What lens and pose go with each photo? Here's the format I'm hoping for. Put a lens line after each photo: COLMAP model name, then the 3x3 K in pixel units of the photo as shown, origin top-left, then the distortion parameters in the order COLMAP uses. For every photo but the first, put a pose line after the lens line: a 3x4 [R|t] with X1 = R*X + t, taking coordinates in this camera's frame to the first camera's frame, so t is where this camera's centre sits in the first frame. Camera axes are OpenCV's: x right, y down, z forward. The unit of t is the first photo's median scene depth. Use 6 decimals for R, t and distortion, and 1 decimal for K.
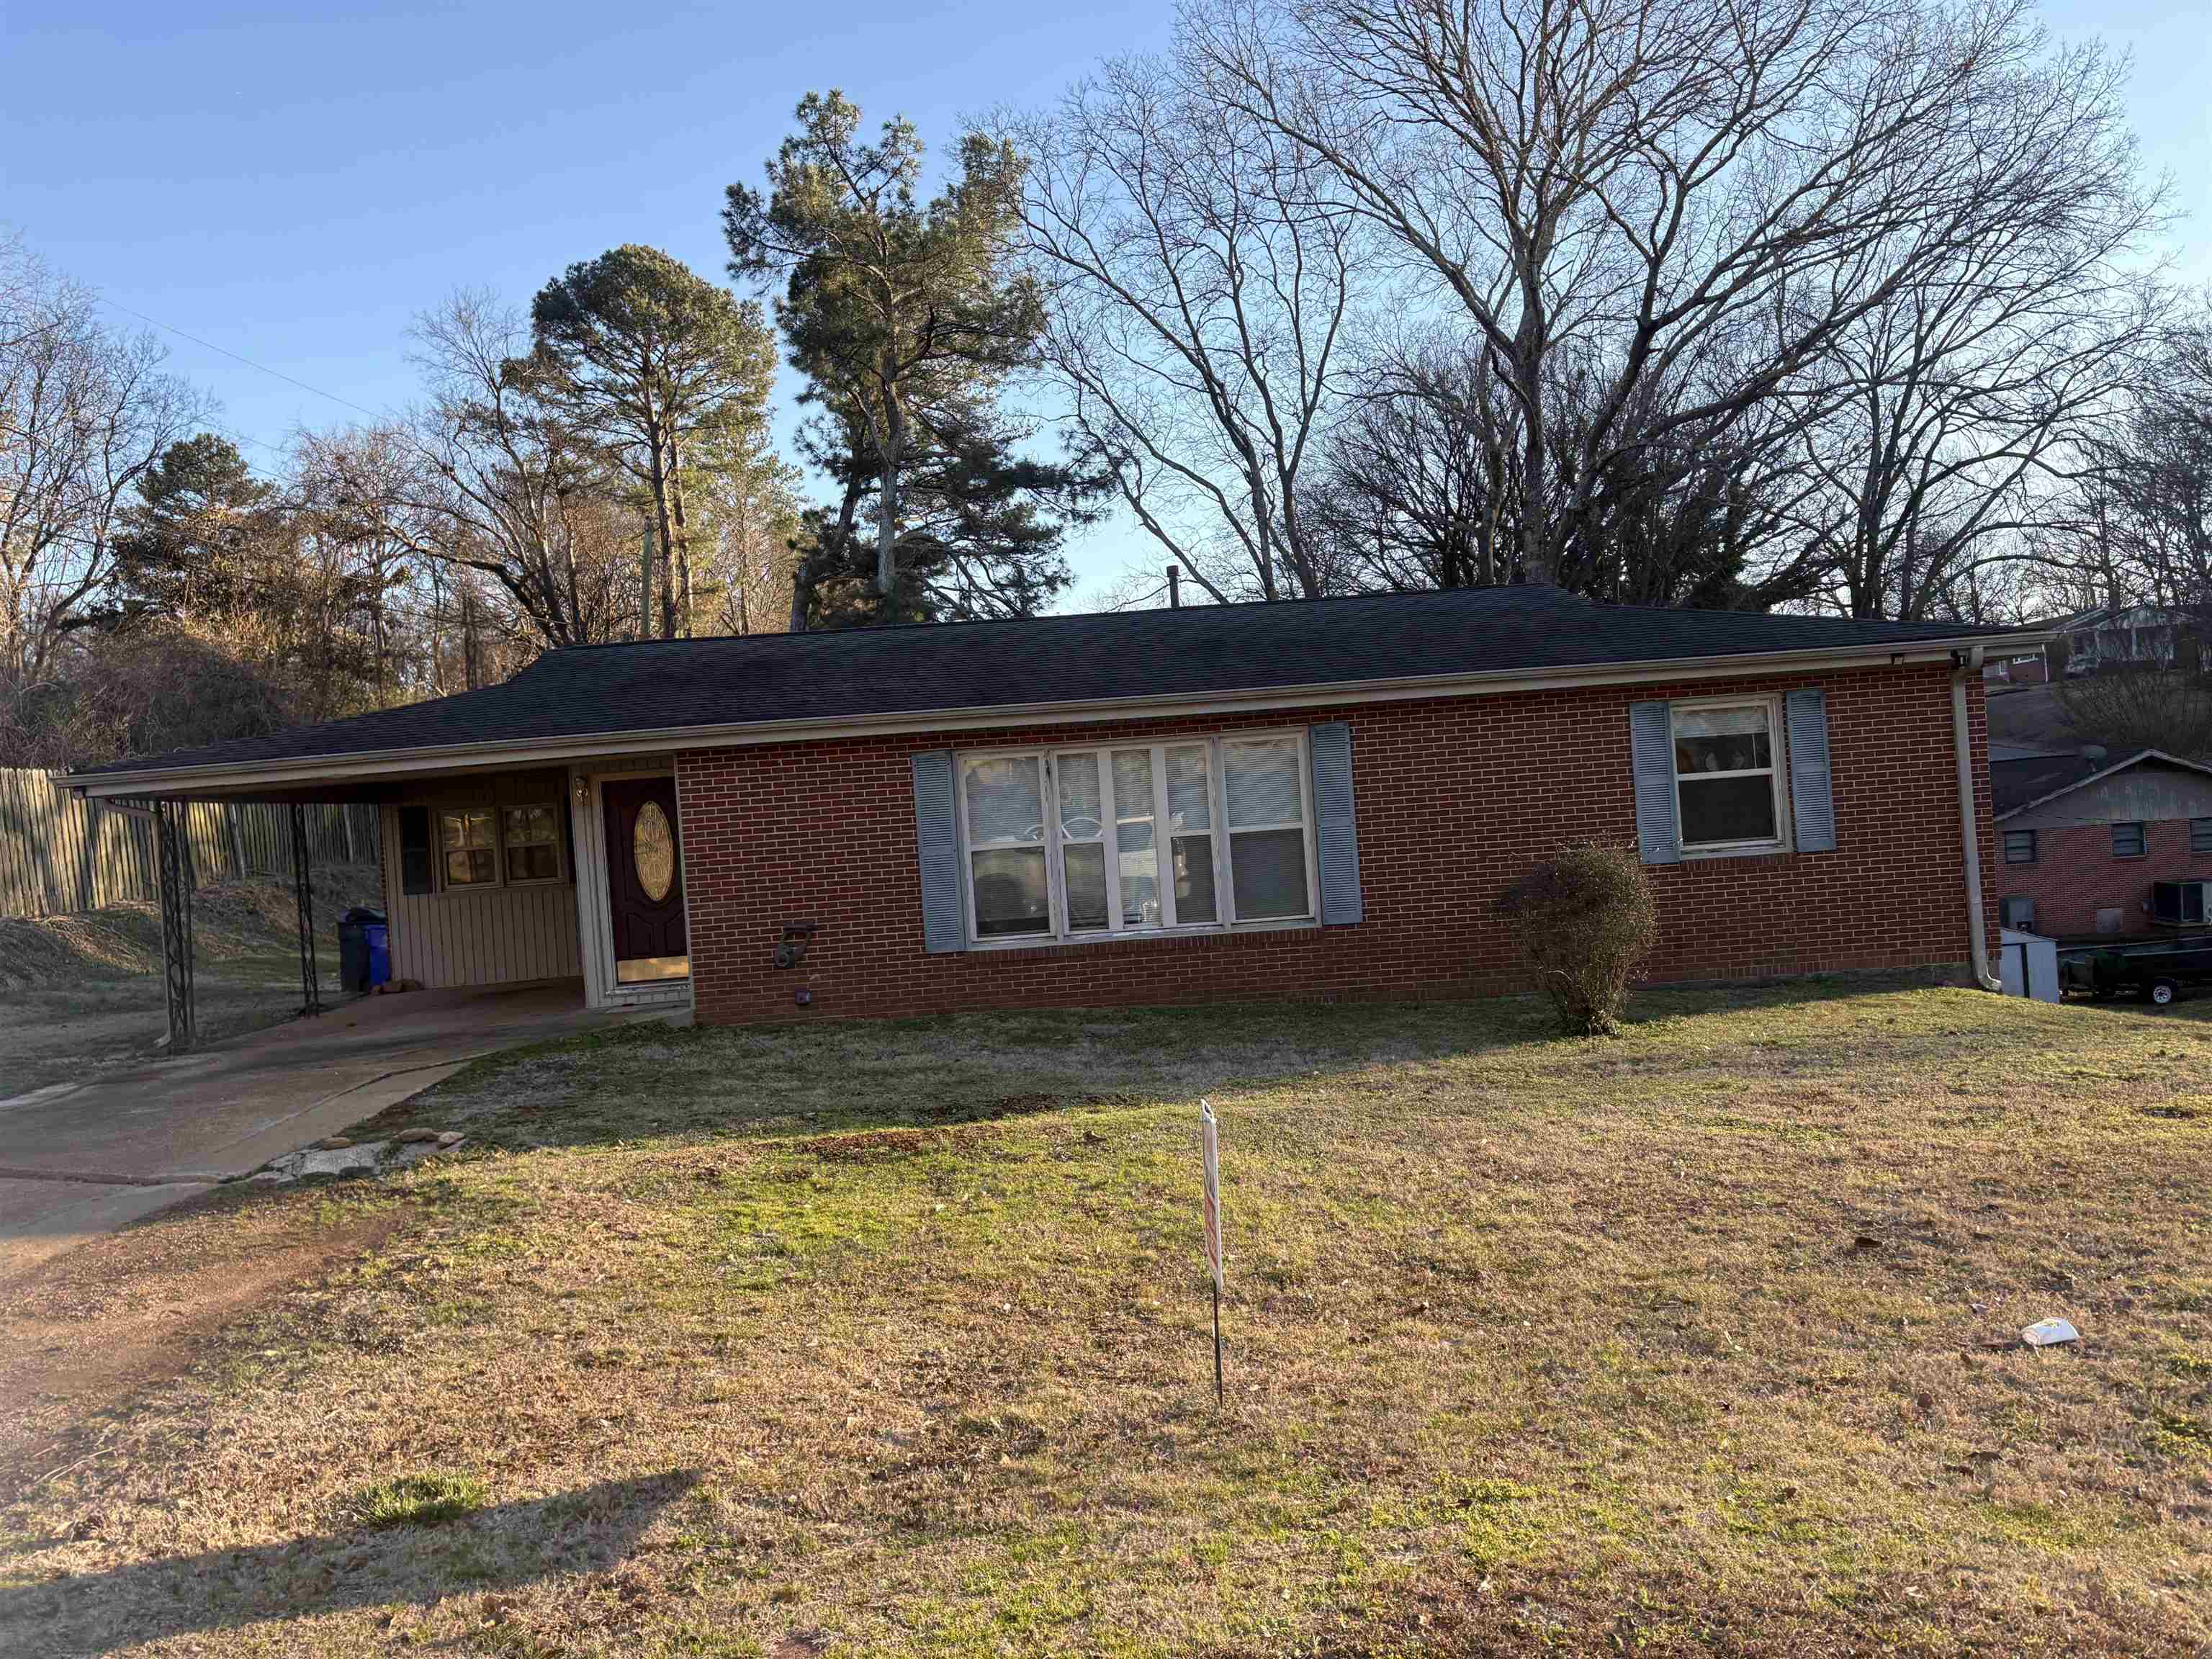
lens RADIAL K [[1651.6, 0, 1105.7], [0, 1651.6, 821.7], [0, 0, 1]] dist [0.039892, -0.030482]
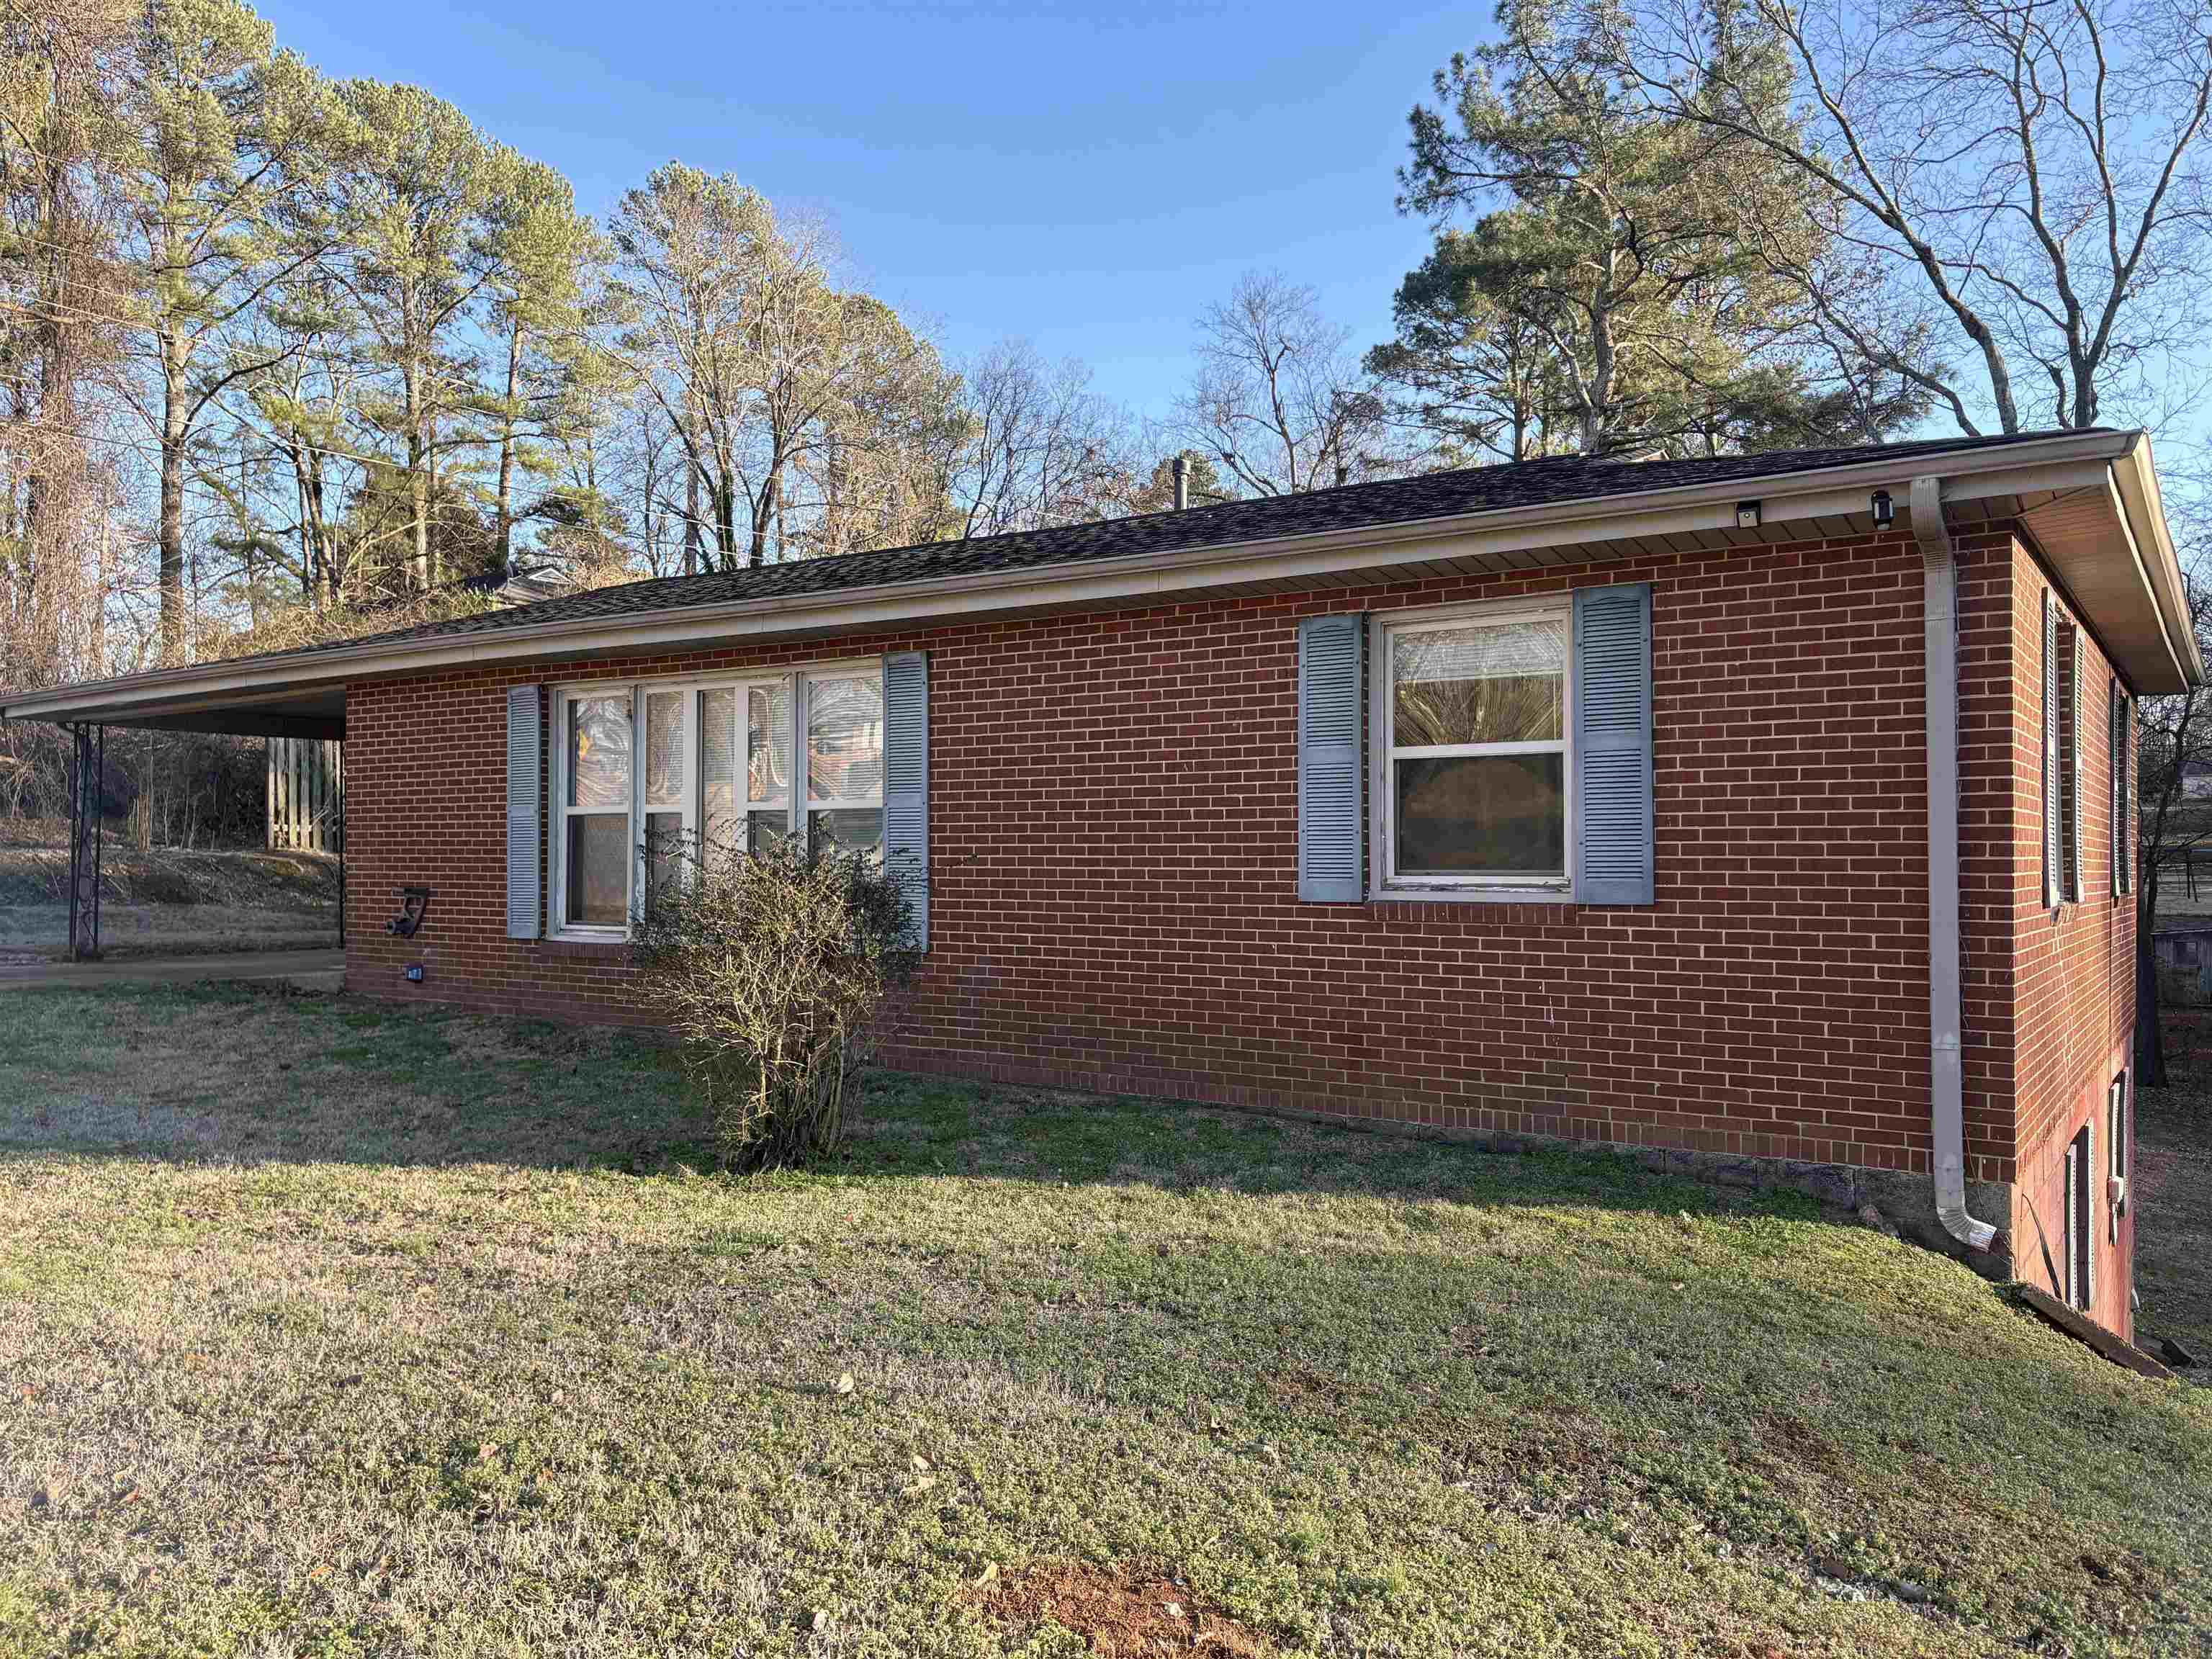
lens RADIAL K [[1651.6, 0, 1104.9], [0, 1651.6, 847.8], [0, 0, 1]] dist [0.039892, -0.030482]
pose [[0.818559, 0.065279, -0.570701, 0.583109], [-0.054588, 0.997865, 0.035845, -0.009400], [0.571822, 0.001812, 0.820376, 0.488391]]
